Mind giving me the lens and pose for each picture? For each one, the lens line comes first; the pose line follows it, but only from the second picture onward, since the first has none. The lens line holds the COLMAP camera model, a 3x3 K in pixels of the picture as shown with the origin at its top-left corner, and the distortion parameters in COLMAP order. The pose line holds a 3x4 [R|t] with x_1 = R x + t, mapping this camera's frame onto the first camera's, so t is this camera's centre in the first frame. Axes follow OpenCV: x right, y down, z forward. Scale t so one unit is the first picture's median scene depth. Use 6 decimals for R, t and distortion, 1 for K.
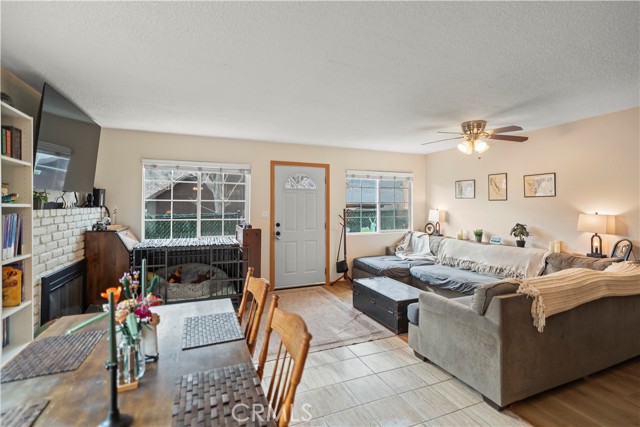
lens RADIAL K [[301.7, 0, 326.4], [0, 301.7, 203.7], [0, 0, 1]] dist [-0.018808, 0.007177]
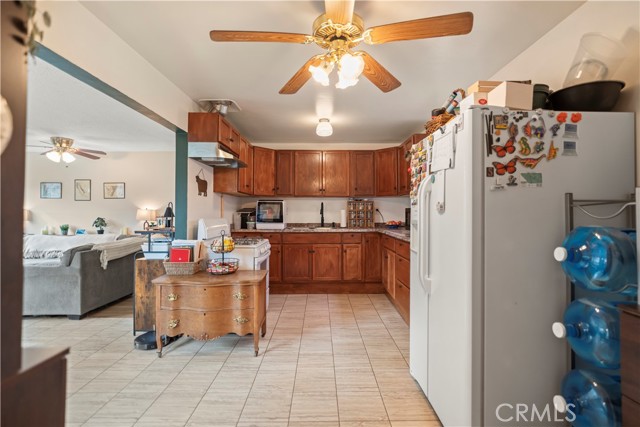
lens RADIAL K [[301.7, 0, 321.7], [0, 301.7, 207.3], [0, 0, 1]] dist [-0.018808, 0.007177]
pose [[0.377574, 0.013192, 0.925885, -0.219817], [-0.004100, 0.999913, -0.012574, 0.029768], [-0.925970, 0.000952, 0.377595, -0.417514]]
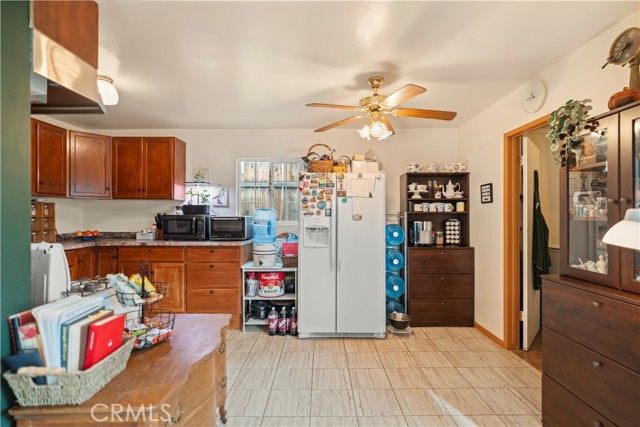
lens RADIAL K [[301.7, 0, 315.8], [0, 301.7, 215.2], [0, 0, 1]] dist [-0.018808, 0.007177]
pose [[-0.912546, -0.004083, 0.408954, -0.010730], [-0.008626, 0.999920, -0.009266, 0.023859], [-0.408883, -0.011984, -0.912508, 0.246649]]
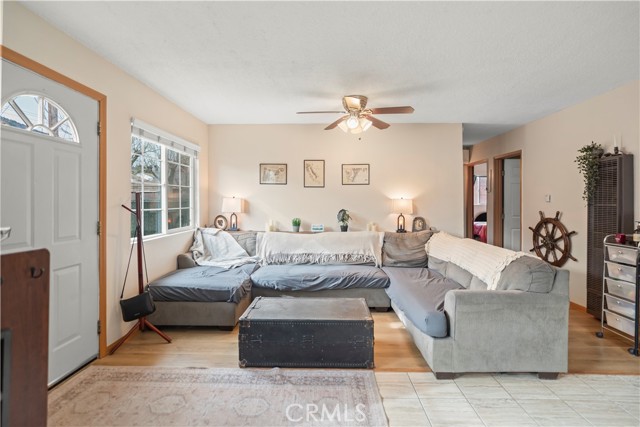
lens RADIAL K [[301.7, 0, 317.5], [0, 301.7, 201.8], [0, 0, 1]] dist [-0.018808, 0.007177]
pose [[0.418440, 0.002954, 0.908239, -0.317954], [-0.004016, 0.999991, -0.001402, 0.038229], [-0.908235, -0.003061, 0.418448, 0.591330]]
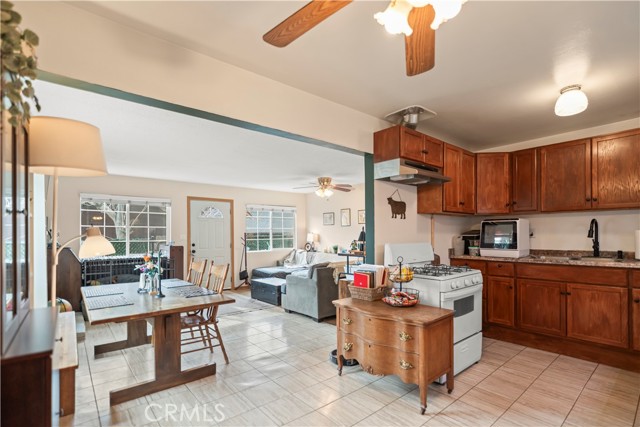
lens RADIAL K [[301.7, 0, 327.4], [0, 301.7, 236.4], [0, 0, 1]] dist [-0.018808, 0.007177]
pose [[0.950857, -0.010736, 0.309446, -0.009363], [0.008157, 0.999920, 0.009625, 0.026724], [-0.309524, -0.006628, 0.950868, -0.477747]]
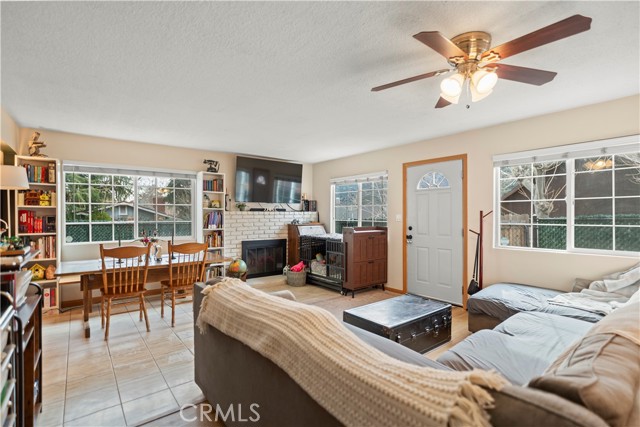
lens RADIAL K [[301.7, 0, 317.2], [0, 301.7, 218.0], [0, 0, 1]] dist [-0.018808, 0.007177]
pose [[0.264415, 0.005753, -0.964392, 0.757452], [0.009566, 0.999917, 0.008588, 0.028221], [0.964362, -0.011496, 0.264338, 0.494050]]
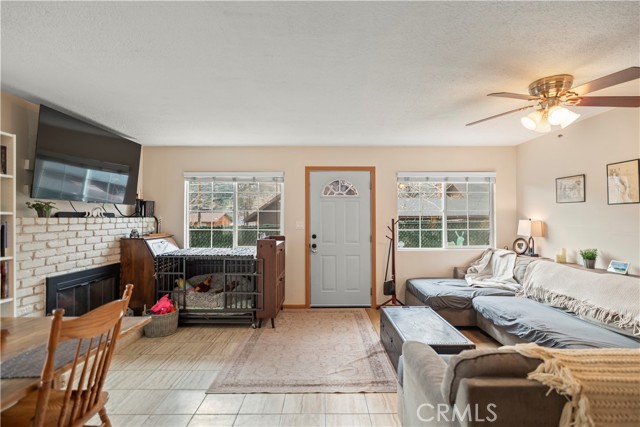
lens RADIAL K [[301.7, 0, 323.9], [0, 301.7, 217.7], [0, 0, 1]] dist [-0.018808, 0.007177]
pose [[0.922700, -0.004886, -0.385489, 0.237074], [0.006988, 0.999967, 0.004051, 0.010815], [0.385456, -0.006432, 0.922704, 0.187053]]
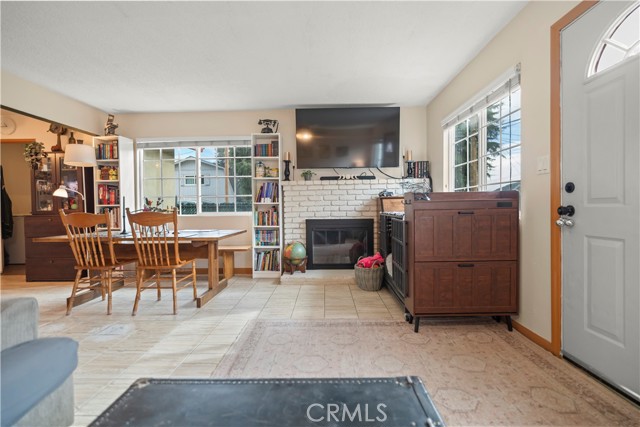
lens RADIAL K [[301.7, 0, 320.5], [0, 301.7, 212.6], [0, 0, 1]] dist [-0.018808, 0.007177]
pose [[-0.412489, 0.019266, -0.910759, 0.328682], [0.020975, 0.999712, 0.011648, 0.098027], [0.910721, -0.014298, -0.412774, 0.948064]]
